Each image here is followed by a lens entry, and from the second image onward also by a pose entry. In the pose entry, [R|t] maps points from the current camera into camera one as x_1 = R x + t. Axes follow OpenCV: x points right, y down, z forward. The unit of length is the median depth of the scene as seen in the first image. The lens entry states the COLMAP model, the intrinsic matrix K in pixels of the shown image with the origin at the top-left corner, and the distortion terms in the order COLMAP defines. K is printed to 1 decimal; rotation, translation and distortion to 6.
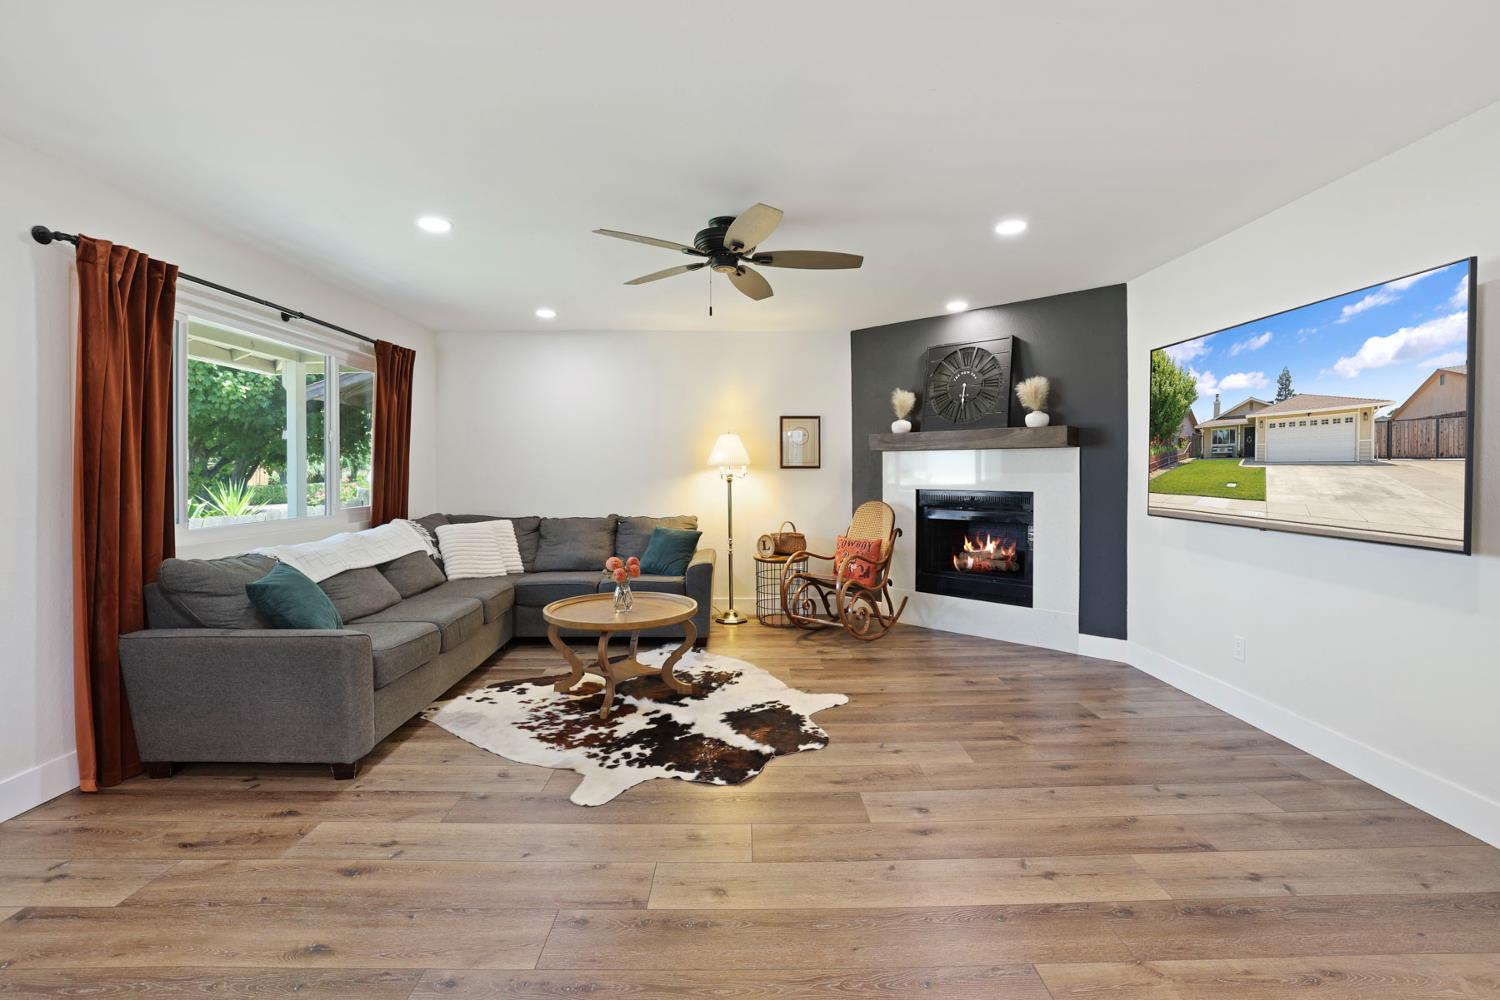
lens RADIAL K [[663.6, 0, 750.4], [0, 663.6, 478.5], [0, 0, 1]] dist [-0.029405, 0.000520]
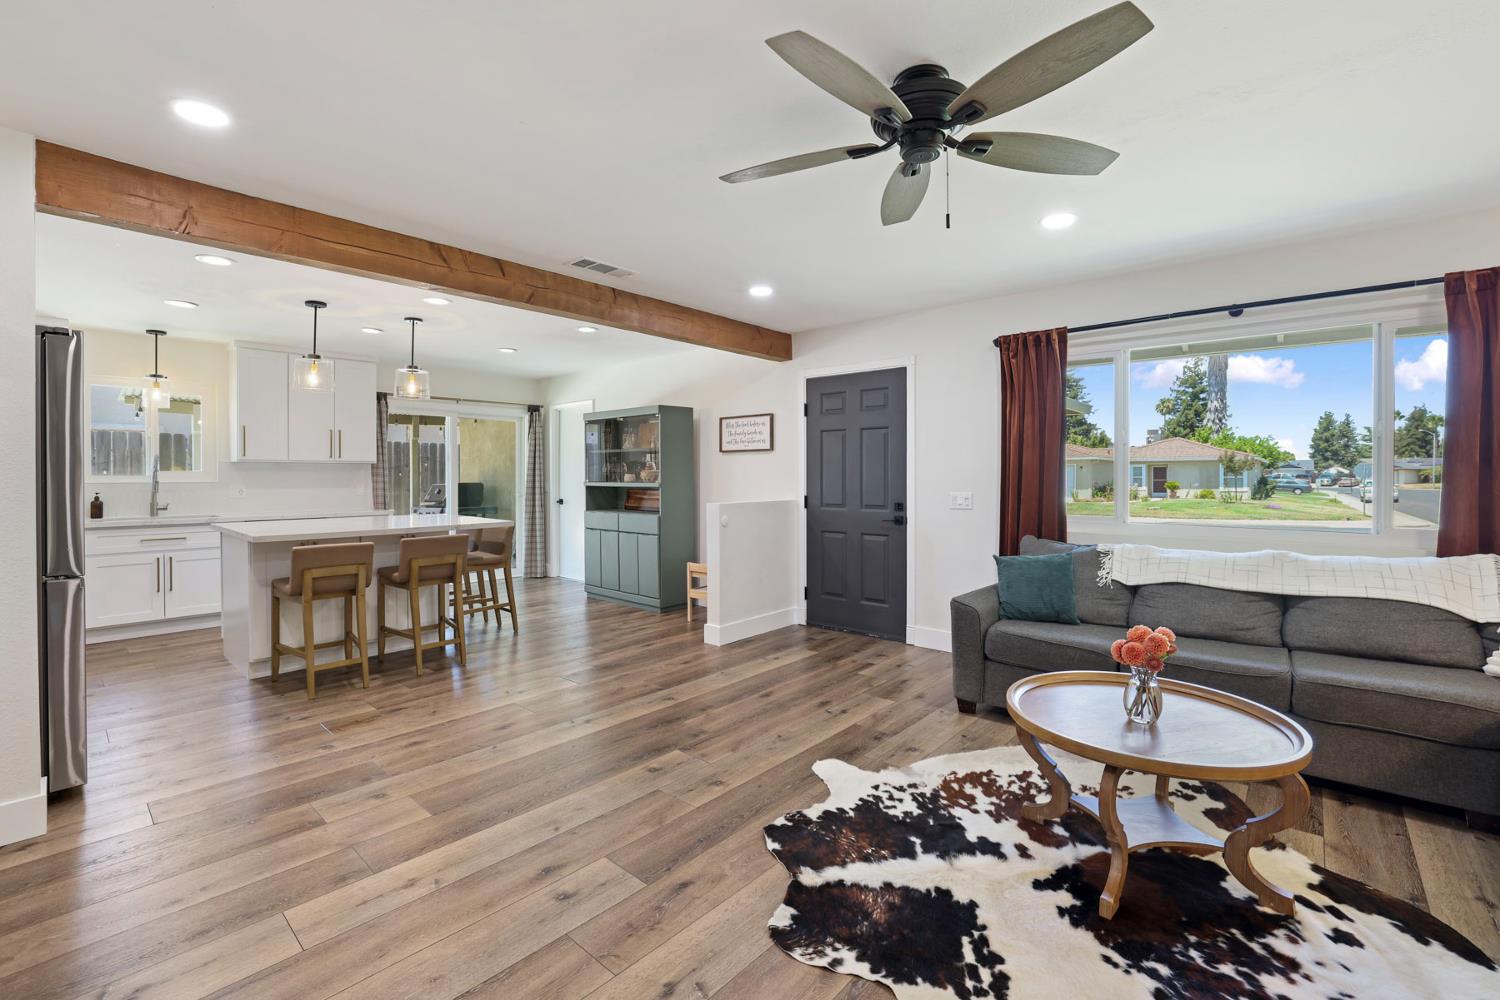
lens RADIAL K [[620.6, 0, 735.2], [0, 620.6, 483.4], [0, 0, 1]] dist [-0.000457, 0.000121]
pose [[-0.674796, 0.006552, -0.737975, 0.539252], [-0.009774, 0.999794, 0.017814, -0.013733], [0.737939, 0.019234, -0.674593, 1.328590]]
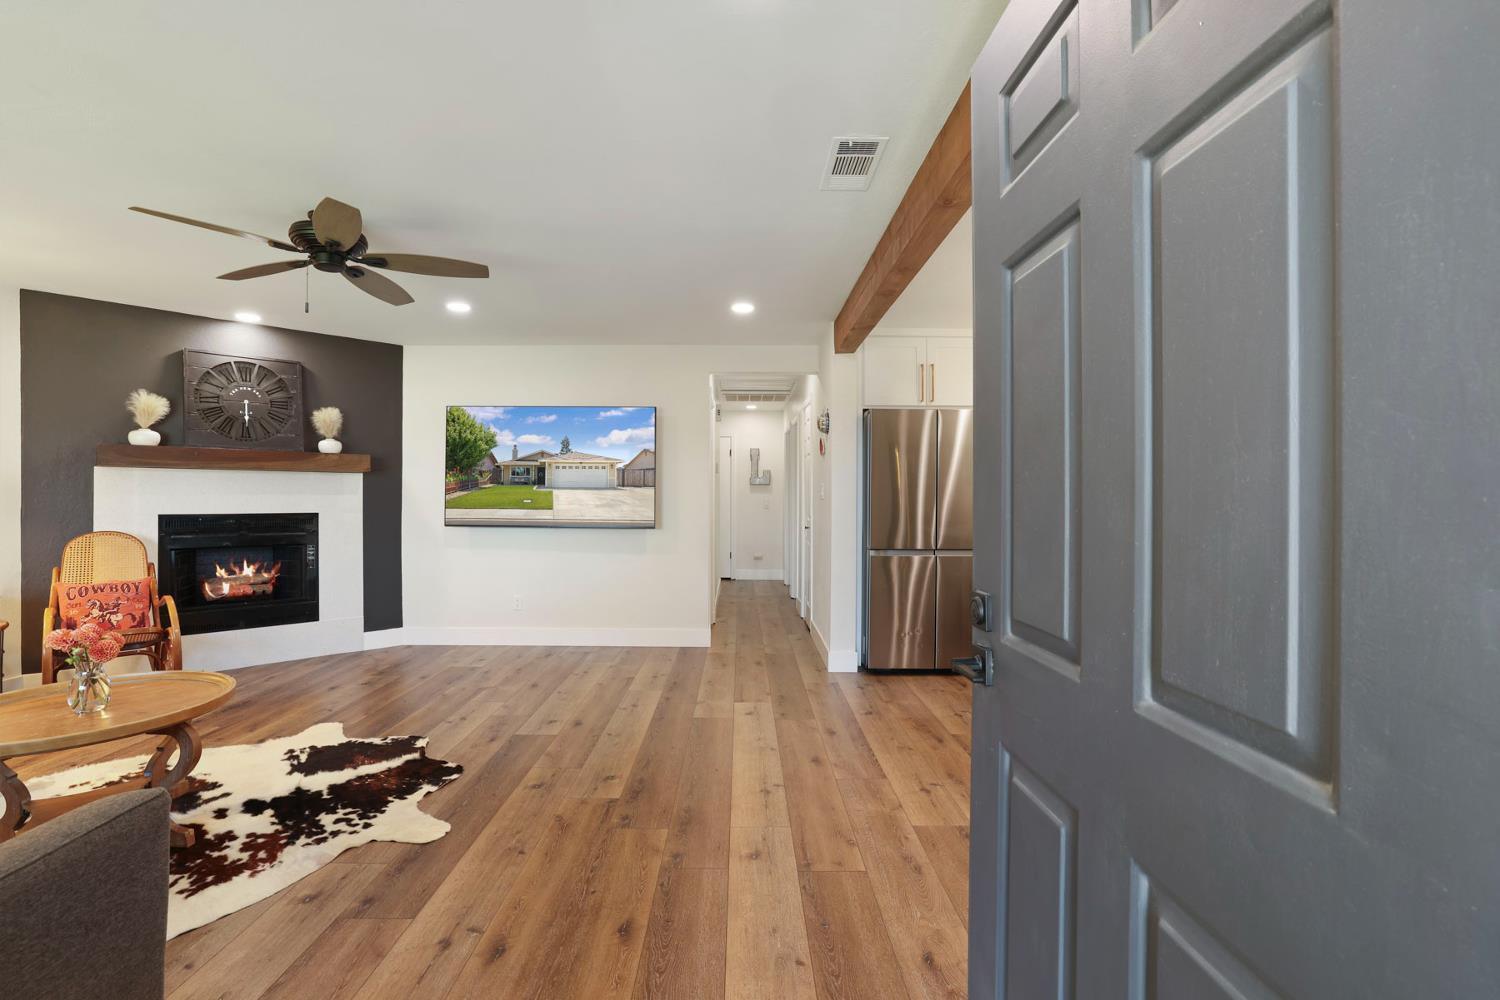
lens RADIAL K [[695.3, 0, 750.0], [0, 695.3, 500.0], [0, 0, 1]] dist [0.004156, 0.001232]
pose [[-0.010874, -0.004188, 0.999932, -1.044830], [0.010302, 0.999938, 0.004300, 0.005565], [-0.999888, 0.010348, -0.010831, 0.456638]]
